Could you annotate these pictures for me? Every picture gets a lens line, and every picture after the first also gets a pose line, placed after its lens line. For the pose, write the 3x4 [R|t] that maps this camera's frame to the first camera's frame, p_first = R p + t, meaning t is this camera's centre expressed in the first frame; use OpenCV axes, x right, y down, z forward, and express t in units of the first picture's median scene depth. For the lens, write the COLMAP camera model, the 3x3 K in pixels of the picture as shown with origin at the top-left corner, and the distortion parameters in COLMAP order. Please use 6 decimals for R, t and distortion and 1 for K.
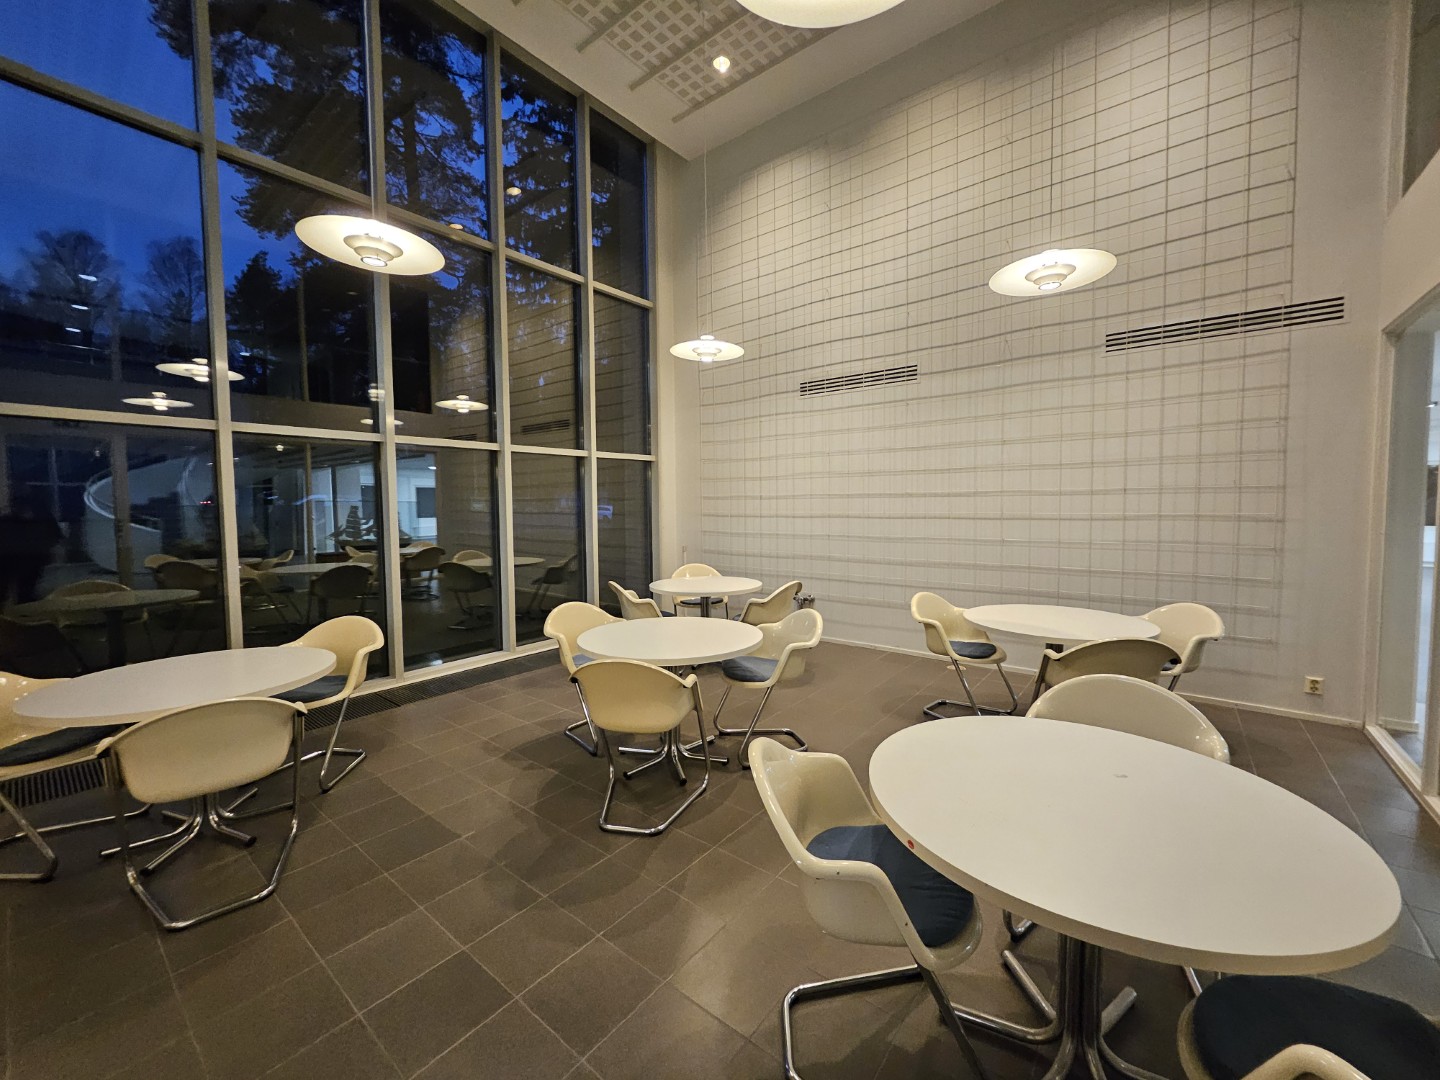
lens RADIAL K [[580.8, 0, 710.2], [0, 580.8, 529.2], [0, 0, 1]] dist [-0.003018, 0.000107]
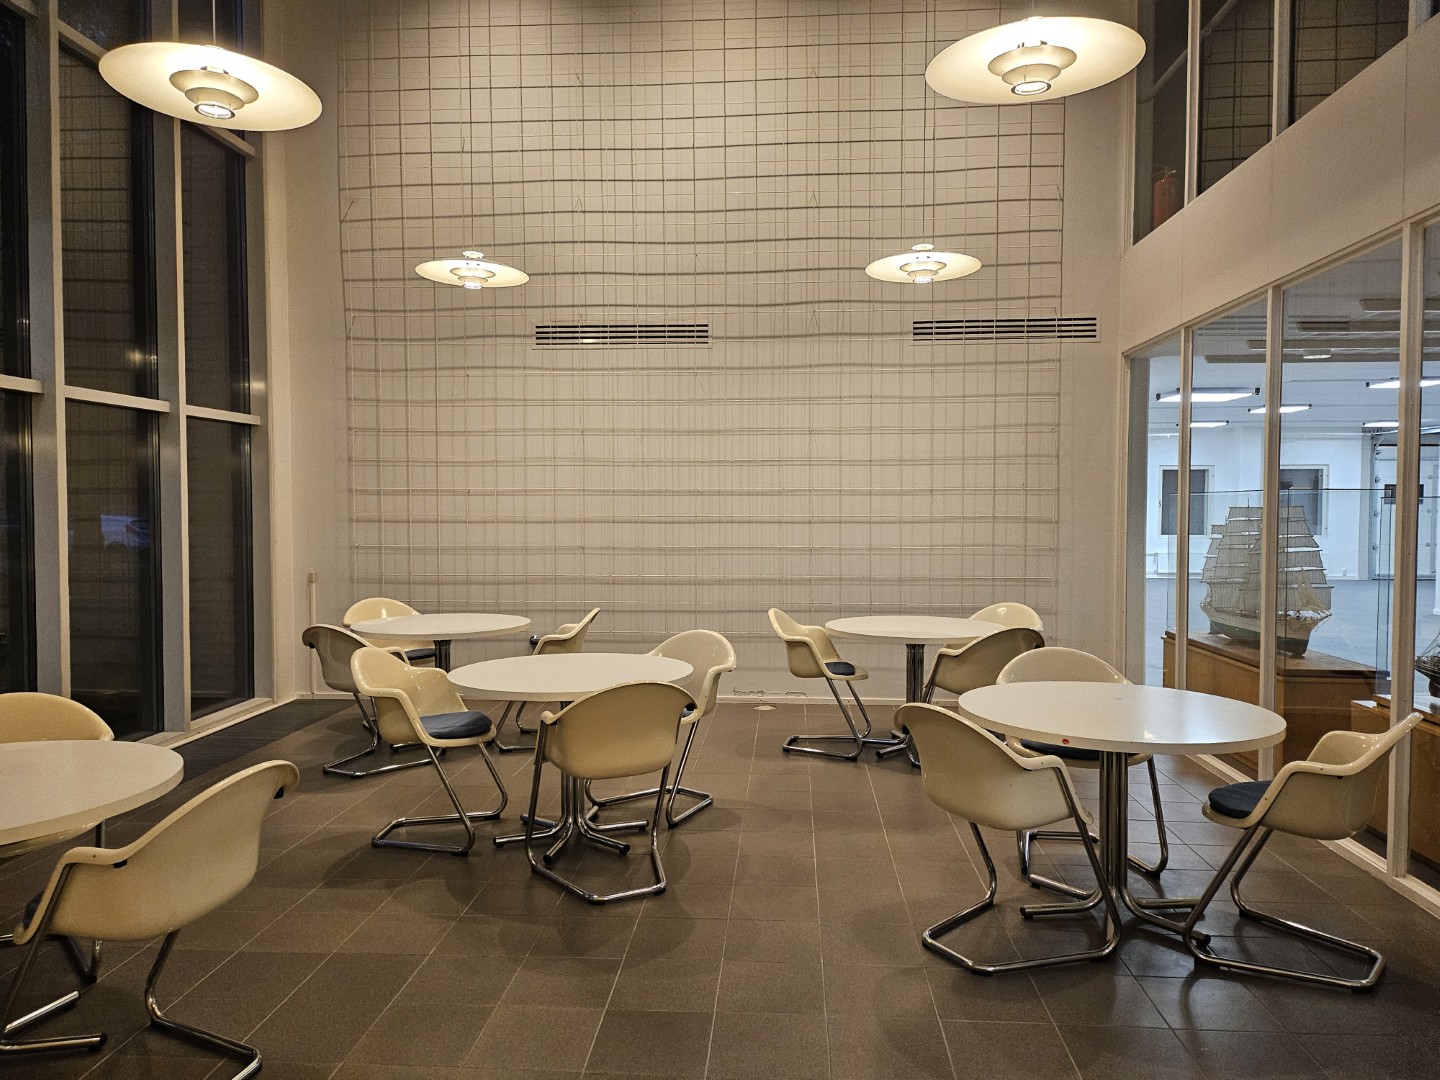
lens RADIAL K [[1017.5, 0, 732.7], [0, 1017.5, 546.8], [0, 0, 1]] dist [0.062316, -0.054473]
pose [[0.815428, -0.013552, 0.578700, -0.424967], [0.018313, 0.999829, -0.002389, 0.018098], [-0.578569, 0.012546, 0.815537, -0.131305]]
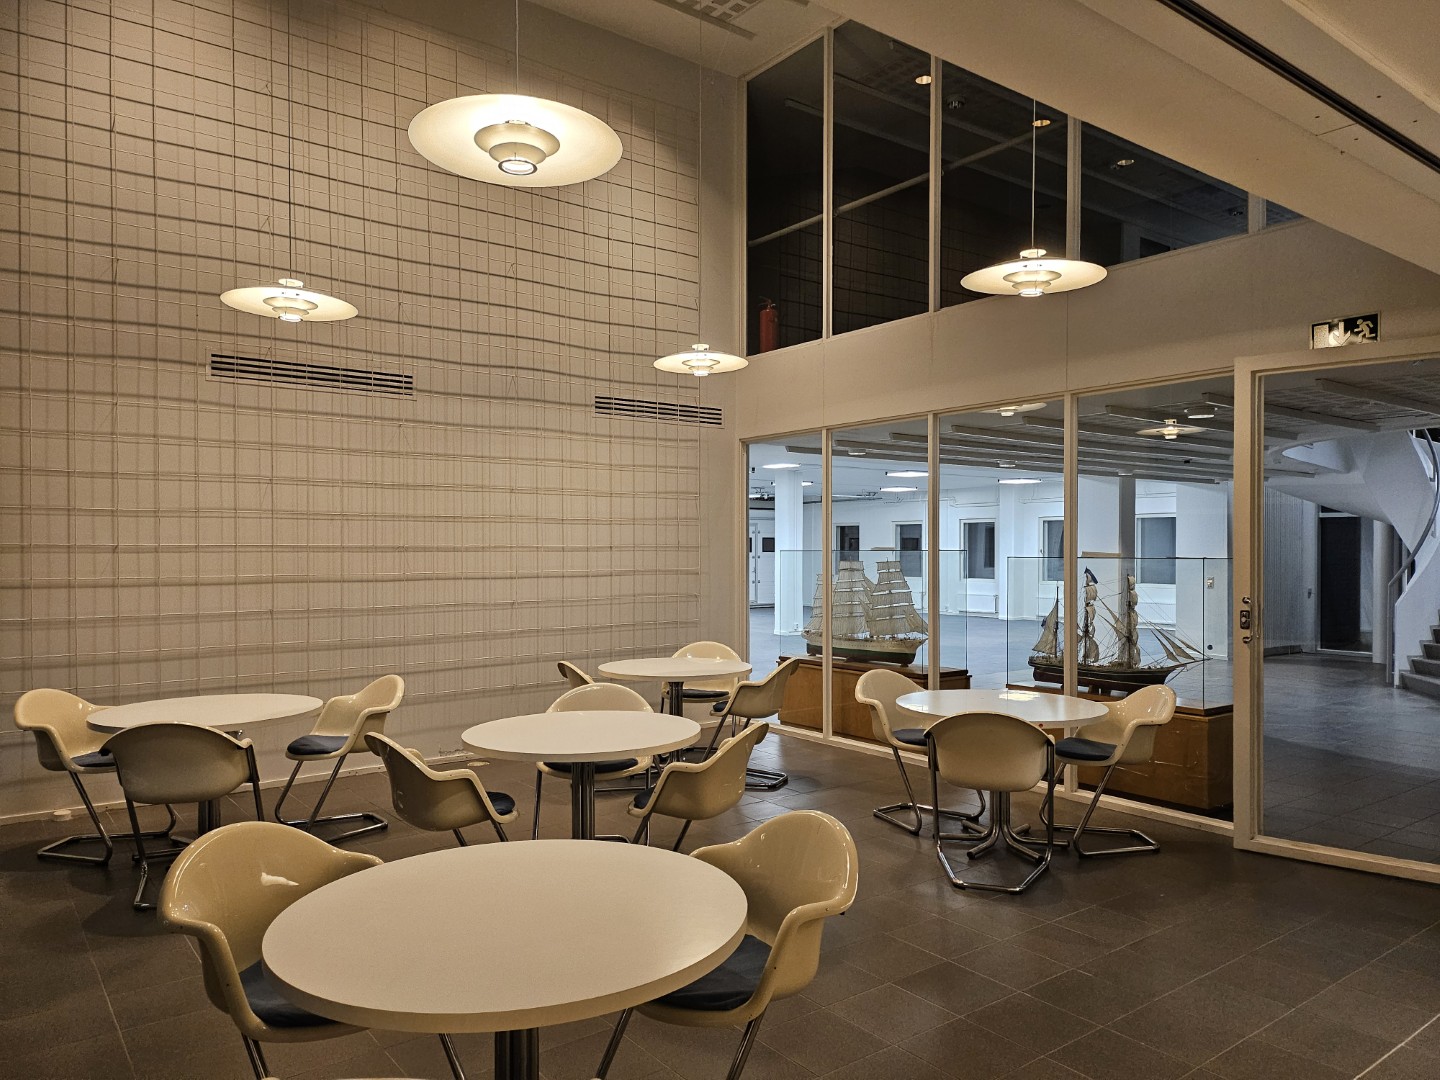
lens RADIAL K [[1017.5, 0, 715.8], [0, 1017.5, 560.4], [0, 0, 1]] dist [0.062316, -0.054473]
pose [[0.224438, -0.000665, 0.974488, -0.883502], [0.044207, 0.998977, -0.009500, -0.015152], [-0.973485, 0.045212, 0.224238, 0.343170]]
